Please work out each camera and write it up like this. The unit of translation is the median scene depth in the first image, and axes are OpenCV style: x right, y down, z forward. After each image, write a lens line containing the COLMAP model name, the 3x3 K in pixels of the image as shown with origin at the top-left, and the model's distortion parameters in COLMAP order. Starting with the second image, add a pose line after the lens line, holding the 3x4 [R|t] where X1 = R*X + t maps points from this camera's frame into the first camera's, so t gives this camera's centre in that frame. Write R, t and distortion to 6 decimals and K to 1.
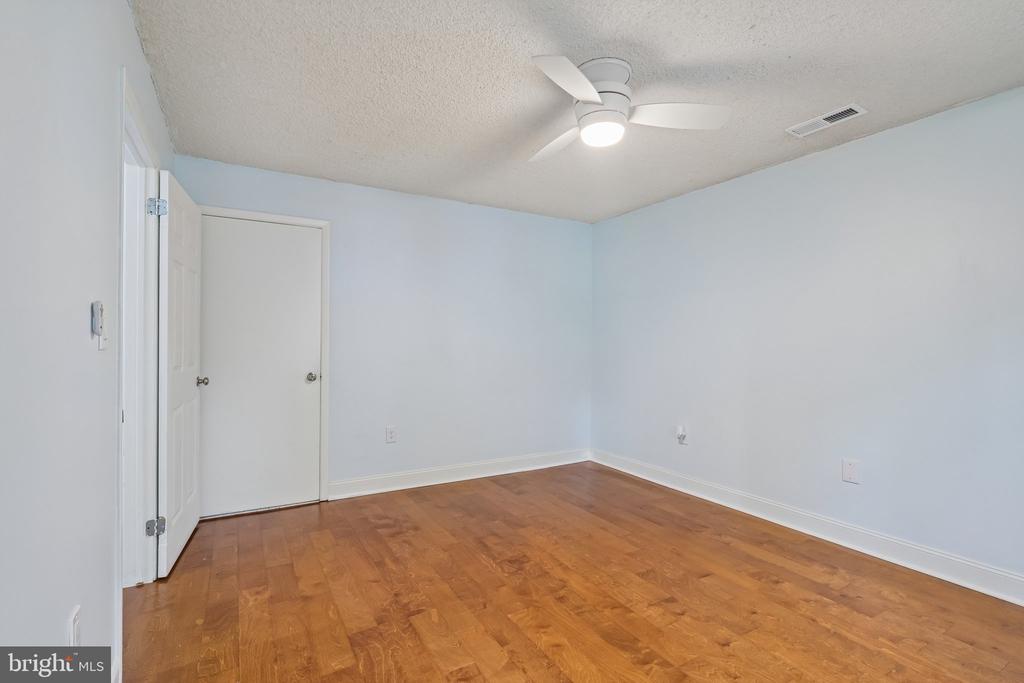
lens RADIAL K [[474.9, 0, 508.3], [0, 474.9, 343.2], [0, 0, 1]] dist [-0.000771, 0.001071]
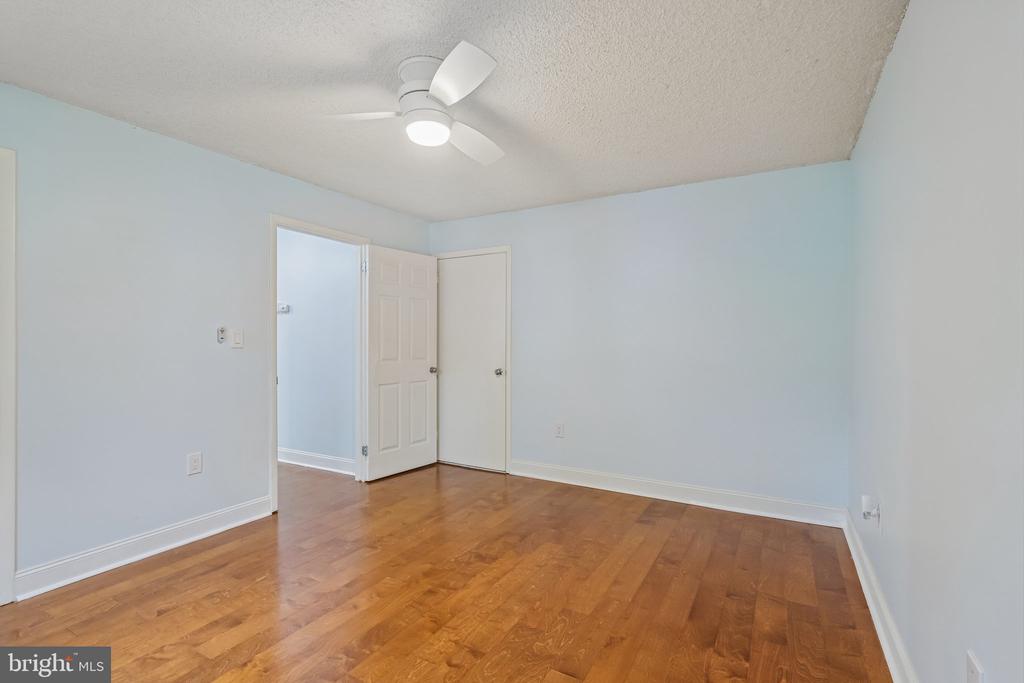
lens RADIAL K [[474.9, 0, 515.1], [0, 474.9, 342.9], [0, 0, 1]] dist [-0.000771, 0.001071]
pose [[0.503952, -0.002671, -0.863727, 0.836071], [-0.002891, 0.999984, -0.004779, 0.000436], [0.863727, 0.004906, 0.503937, 0.485070]]
